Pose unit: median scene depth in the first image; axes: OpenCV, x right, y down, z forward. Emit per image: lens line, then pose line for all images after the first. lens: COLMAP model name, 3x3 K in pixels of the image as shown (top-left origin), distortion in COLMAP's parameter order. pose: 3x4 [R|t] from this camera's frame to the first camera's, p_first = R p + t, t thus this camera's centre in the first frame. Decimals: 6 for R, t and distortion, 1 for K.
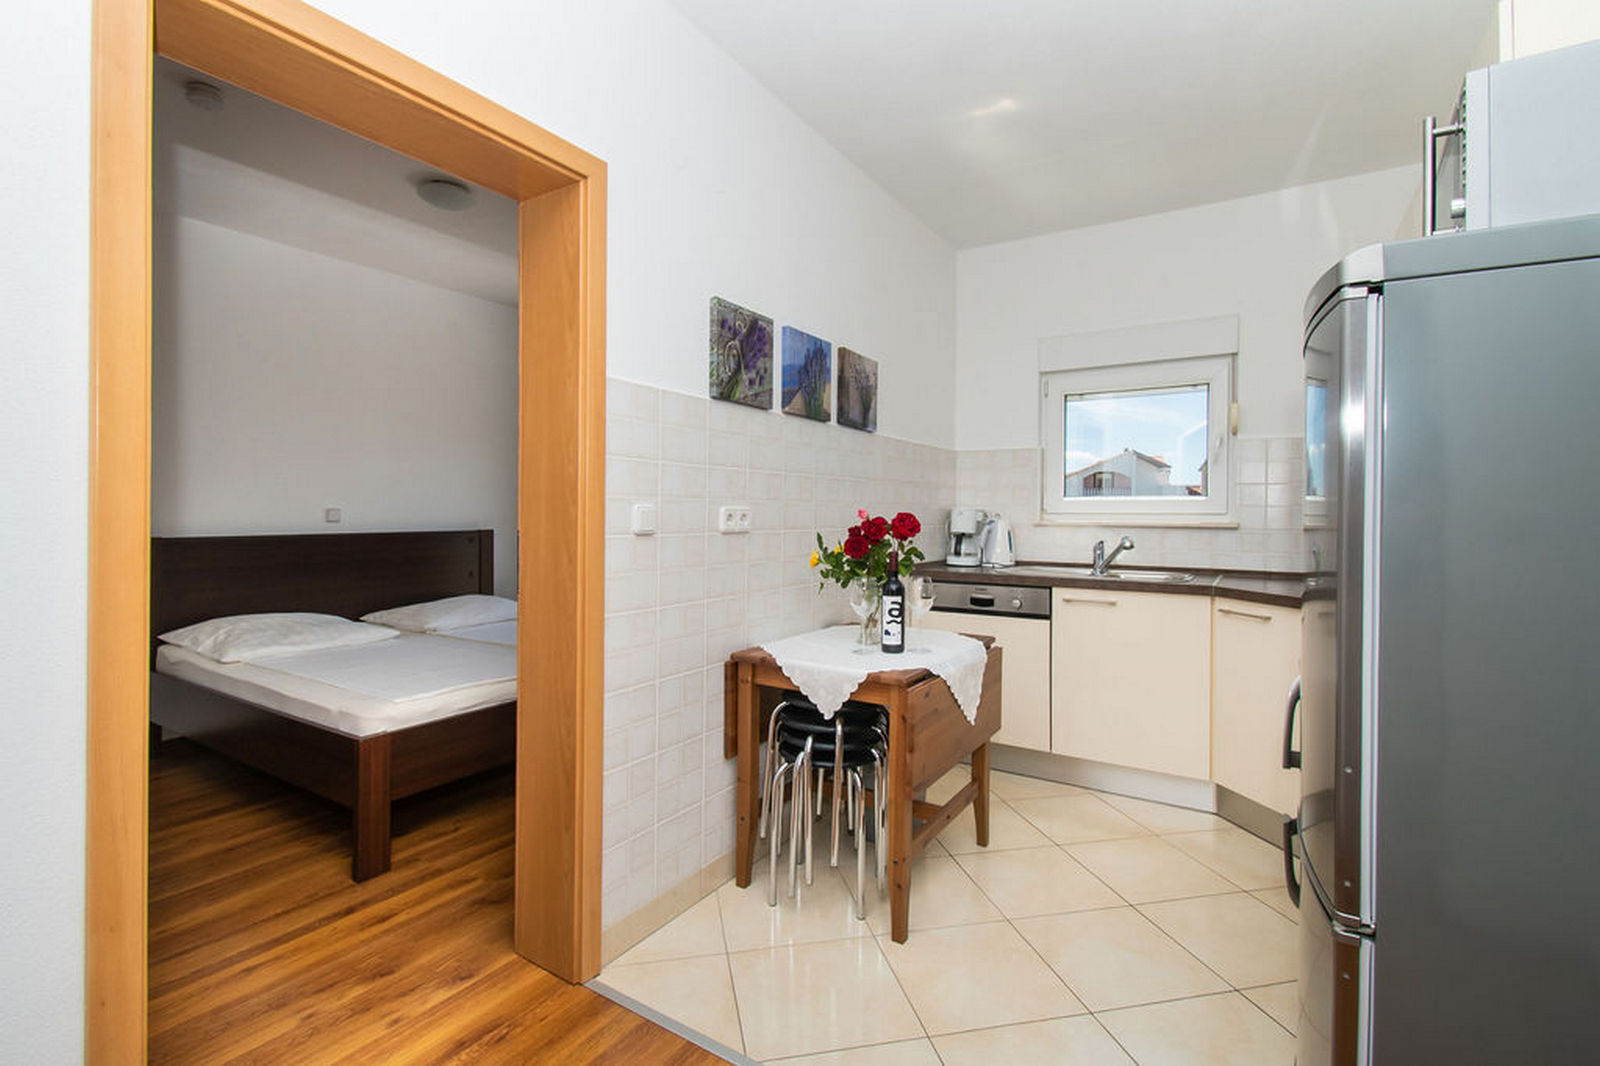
lens RADIAL K [[739.2, 0, 797.9], [0, 739.2, 527.3], [0, 0, 1]] dist [0.009076, -0.014706]
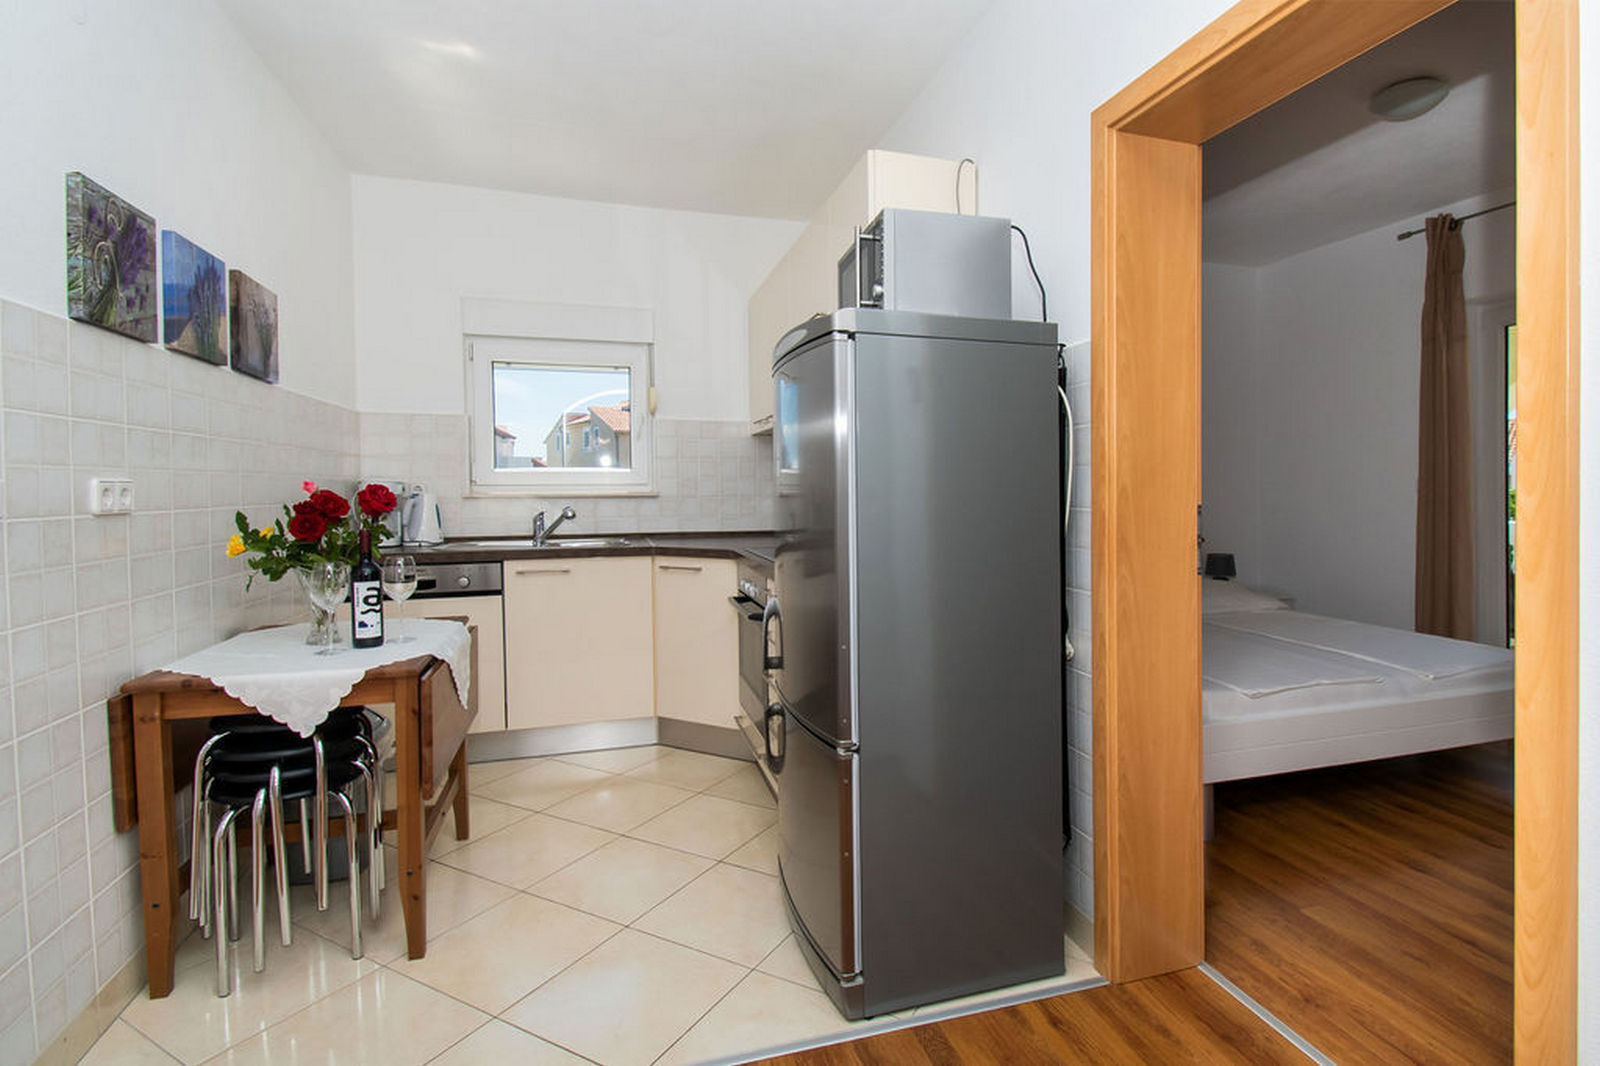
lens RADIAL K [[783.0, 0, 879.3], [0, 783.0, 517.2], [0, 0, 1]] dist [-0.000726, -0.014227]
pose [[0.610475, -0.039442, 0.791053, -0.219888], [0.023043, 0.999221, 0.032039, 0.002948], [-0.791701, -0.001331, 0.610908, -0.024685]]
